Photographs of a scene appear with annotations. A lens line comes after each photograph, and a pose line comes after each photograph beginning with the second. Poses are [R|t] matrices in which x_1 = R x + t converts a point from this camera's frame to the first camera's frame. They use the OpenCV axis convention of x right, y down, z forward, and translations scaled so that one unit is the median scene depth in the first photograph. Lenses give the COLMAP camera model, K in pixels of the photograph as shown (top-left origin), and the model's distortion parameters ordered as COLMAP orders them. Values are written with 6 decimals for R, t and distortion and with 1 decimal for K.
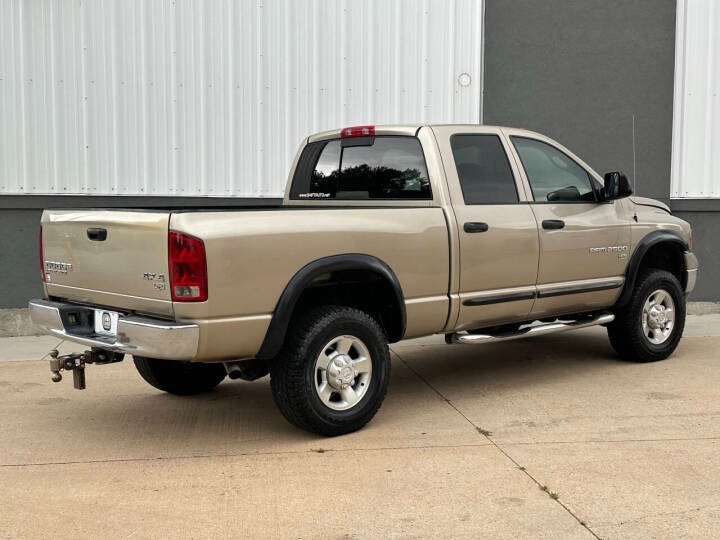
lens RADIAL K [[975.7, 0, 365.4], [0, 975.7, 271.2], [0, 0, 1]] dist [0.117351, -0.087099]
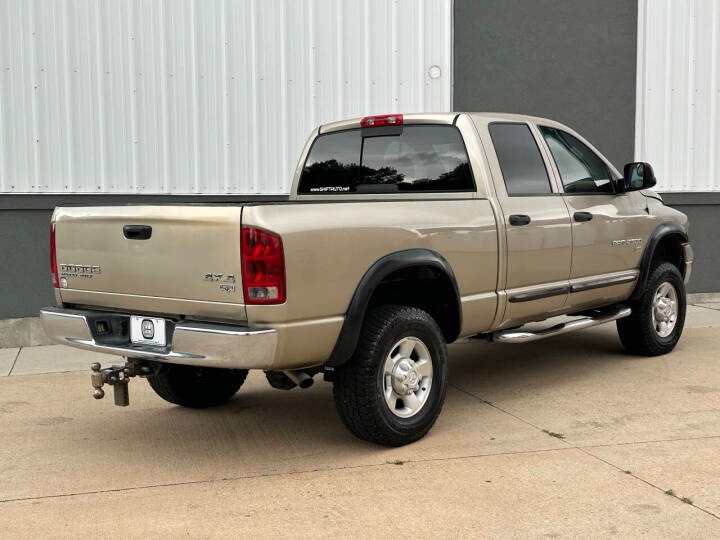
lens RADIAL K [[975.7, 0, 365.4], [0, 975.7, 271.2], [0, 0, 1]] dist [0.117351, -0.087099]
pose [[0.990130, -0.021025, 0.138565, -0.172889], [0.021436, 0.999769, -0.001470, 0.003395], [-0.138502, 0.004425, 0.990352, 0.077787]]
